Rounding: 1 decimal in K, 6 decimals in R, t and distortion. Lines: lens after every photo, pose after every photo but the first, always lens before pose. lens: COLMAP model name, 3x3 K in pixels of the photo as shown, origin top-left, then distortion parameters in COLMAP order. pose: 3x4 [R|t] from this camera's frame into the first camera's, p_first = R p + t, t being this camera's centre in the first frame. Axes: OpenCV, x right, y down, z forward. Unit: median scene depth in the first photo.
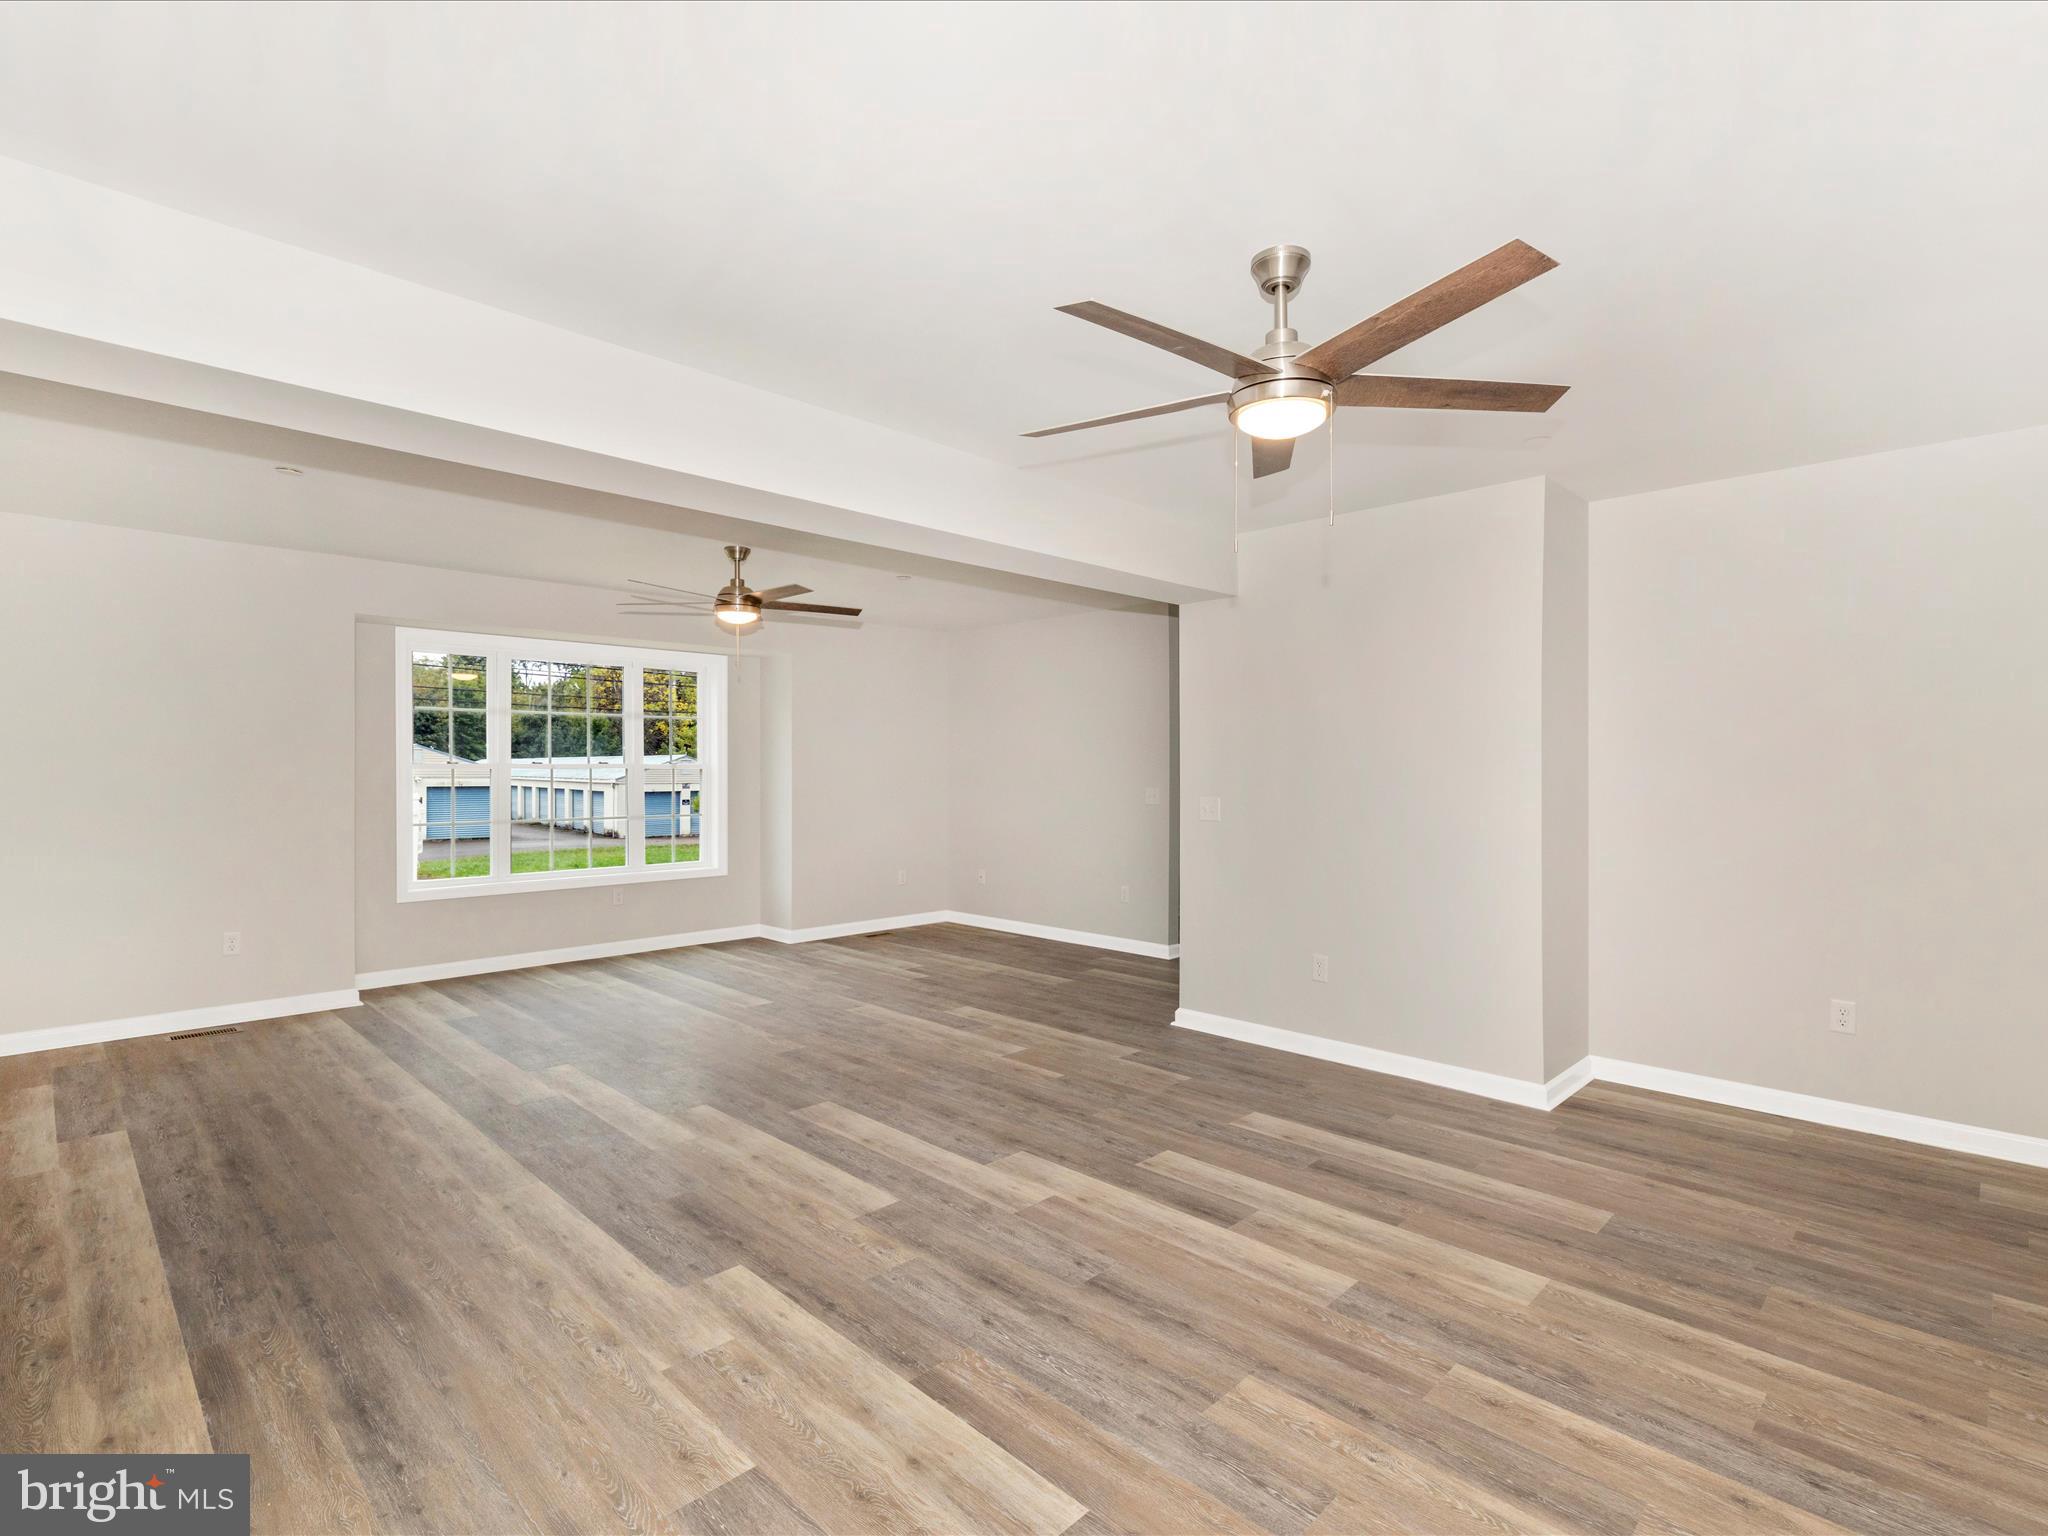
lens RADIAL K [[991.1, 0, 1034.7], [0, 991.1, 790.4], [0, 0, 1]] dist [0.001407, 0.000183]
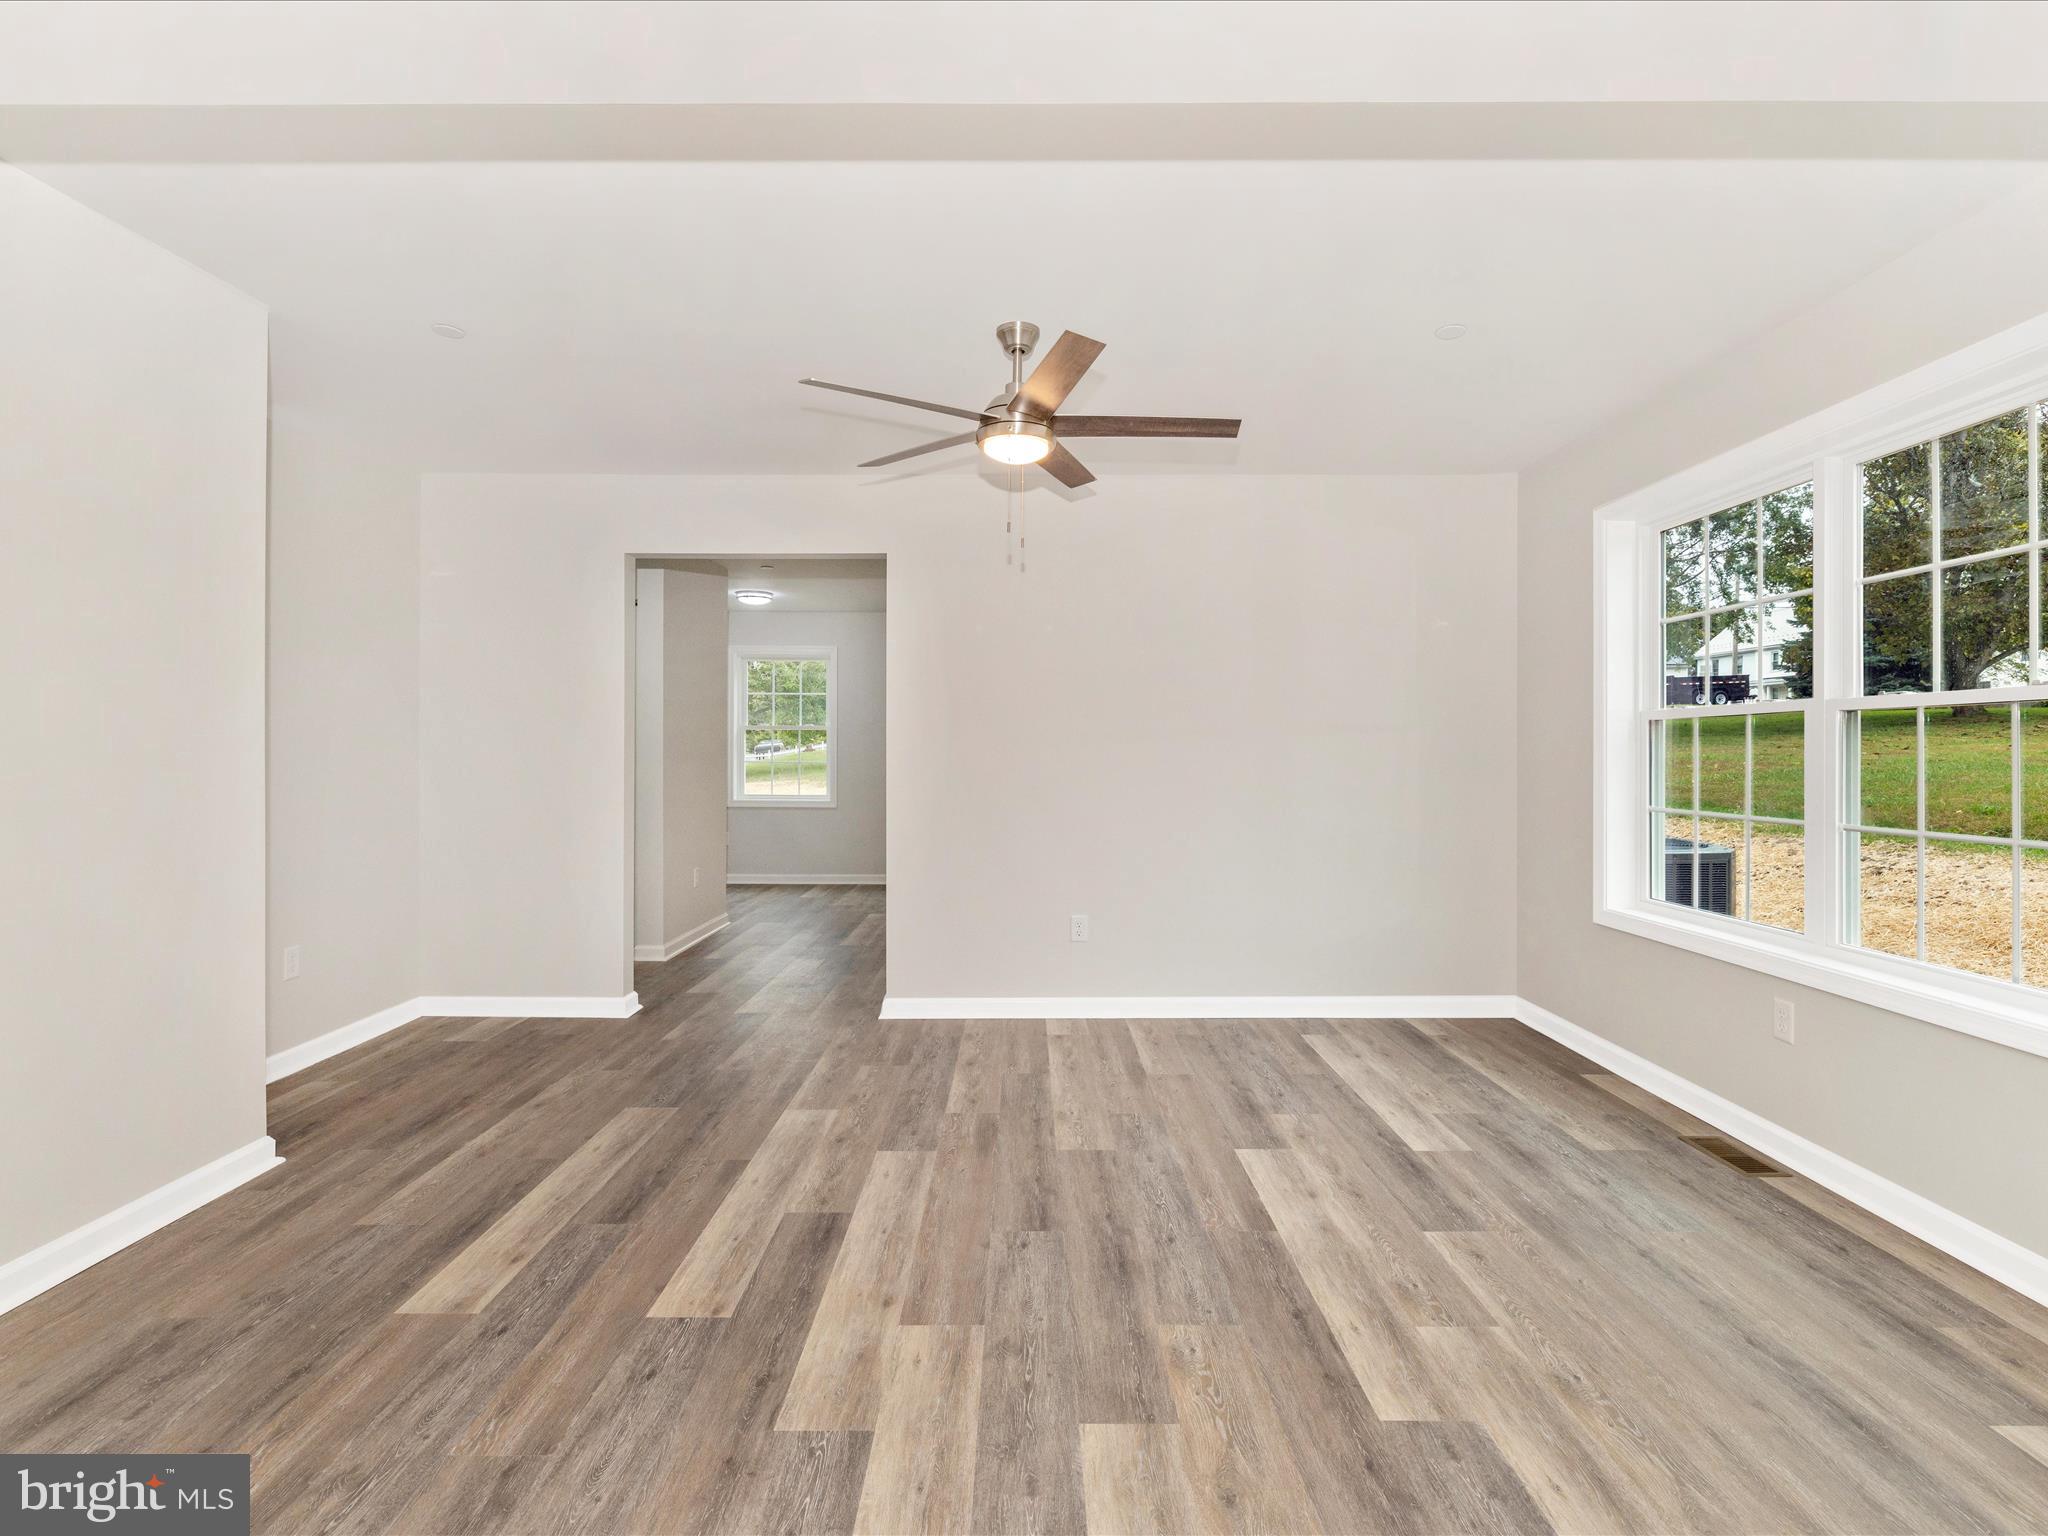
lens RADIAL K [[1006.9, 0, 1026.7], [0, 1006.9, 729.5], [0, 0, 1]] dist [0.001428, 0.000570]
pose [[-0.707084, 0.015792, 0.706954, -0.539141], [0.013638, 0.999869, -0.008695, 0.011479], [-0.706998, 0.003493, -0.707206, 1.442147]]
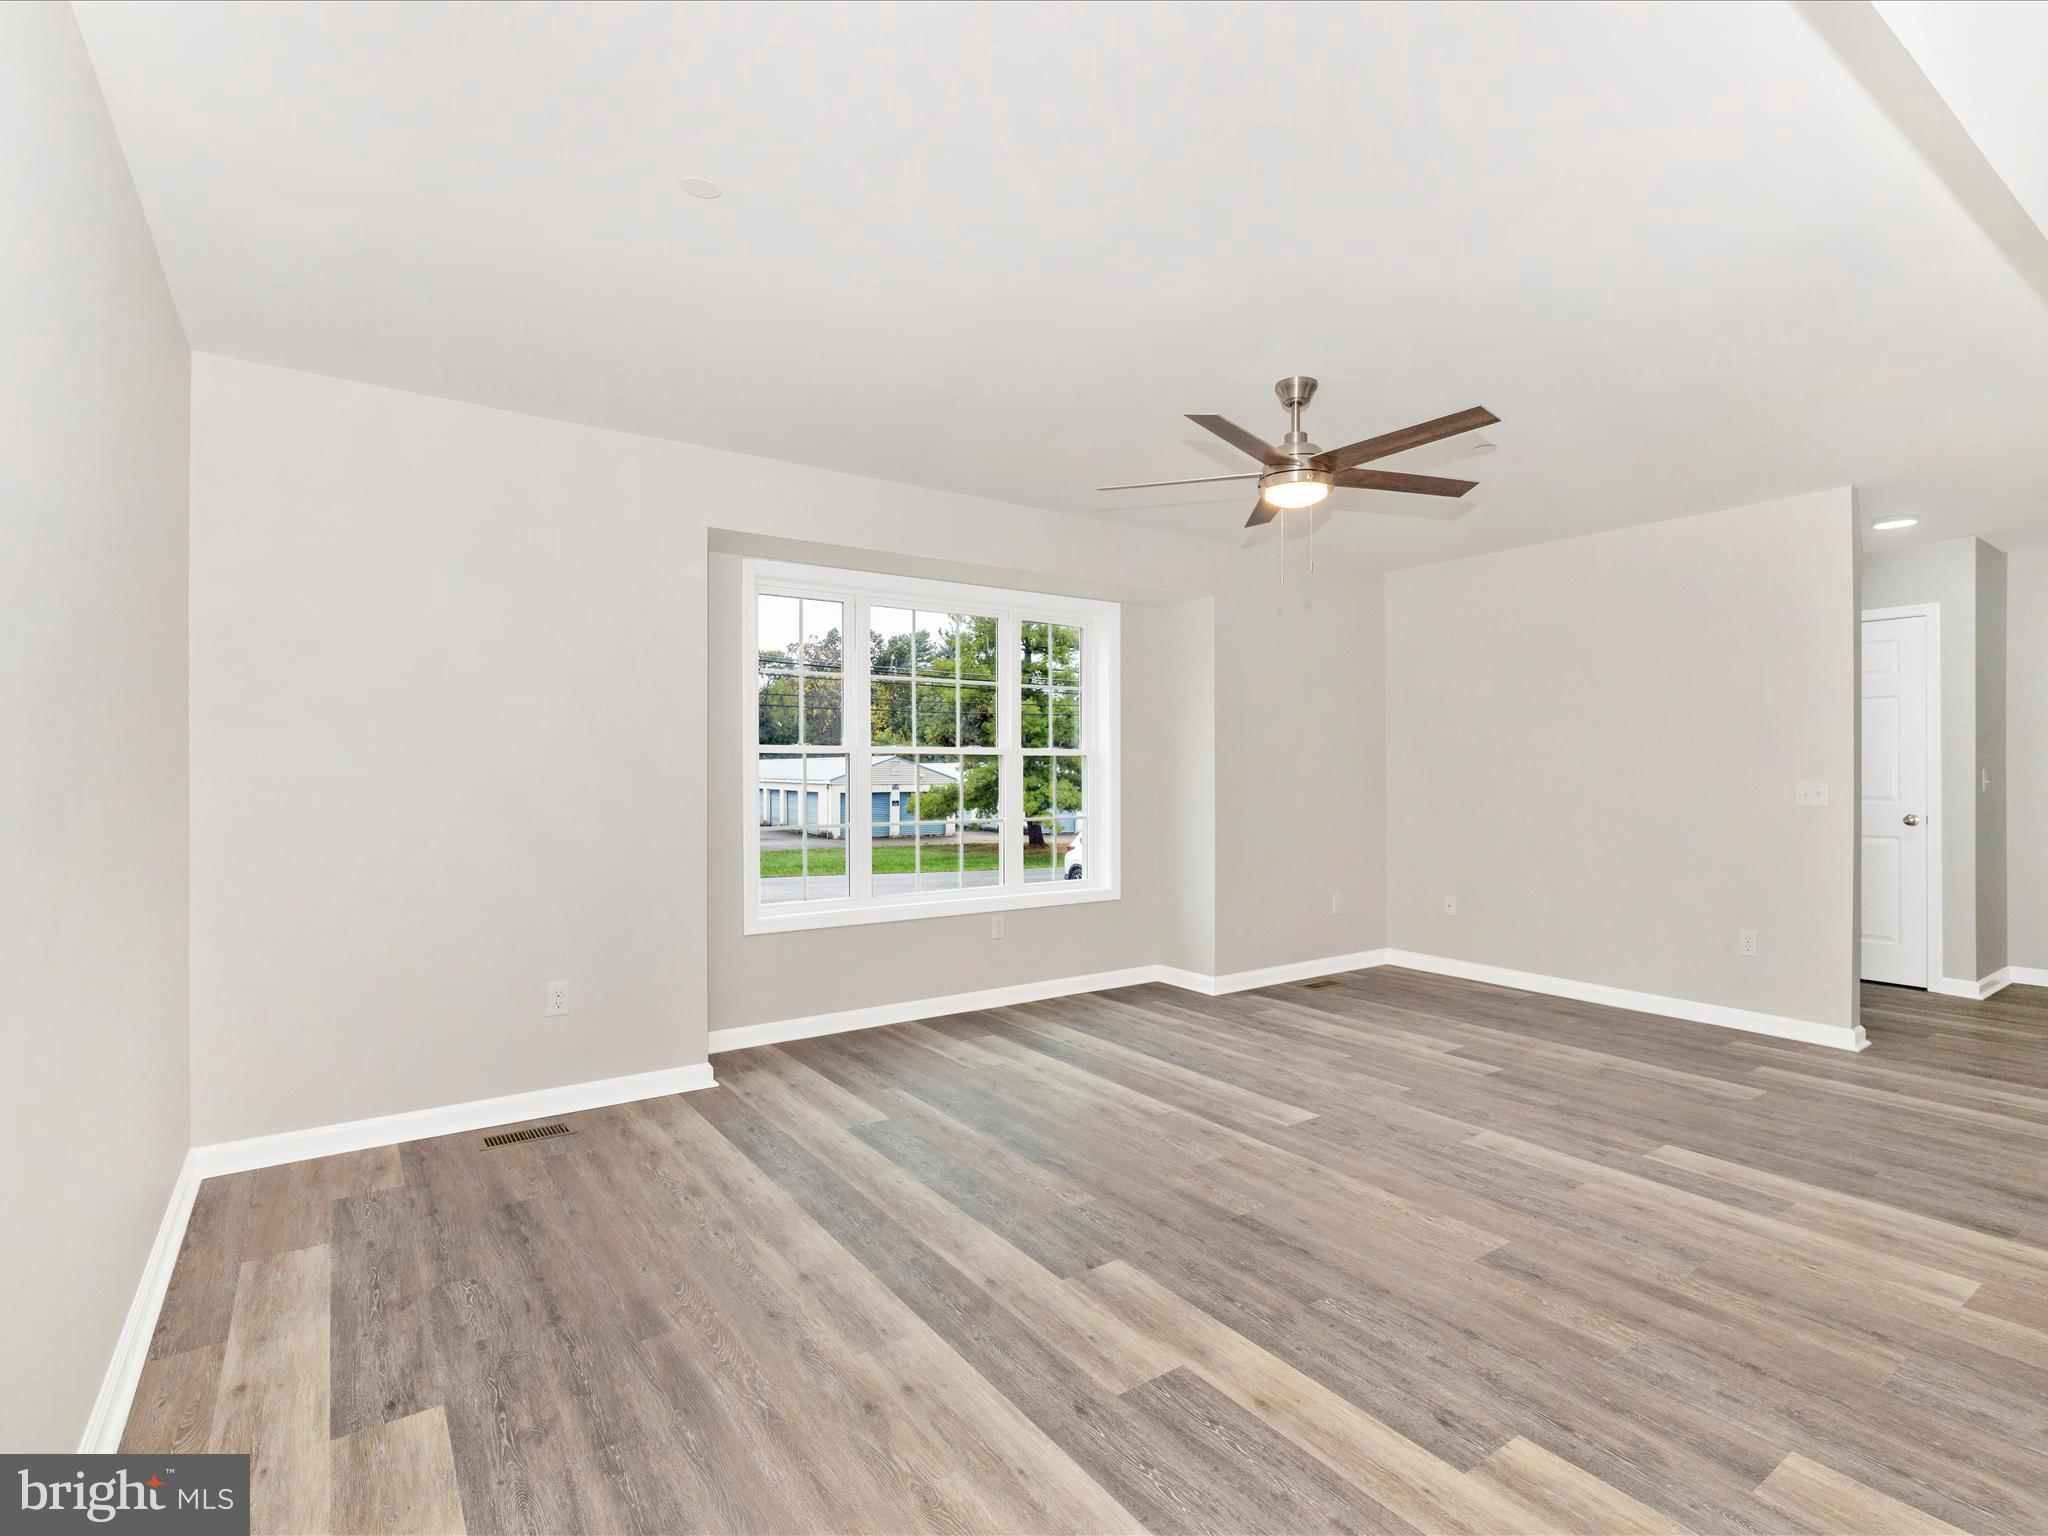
lens RADIAL K [[991.1, 0, 1034.7], [0, 991.1, 790.4], [0, 0, 1]] dist [0.001407, 0.000183]
pose [[0.984878, 0.002599, -0.173230, -0.617358], [-0.003077, 0.999992, -0.002492, 0.015578], [0.173222, 0.002987, 0.984878, 0.639065]]
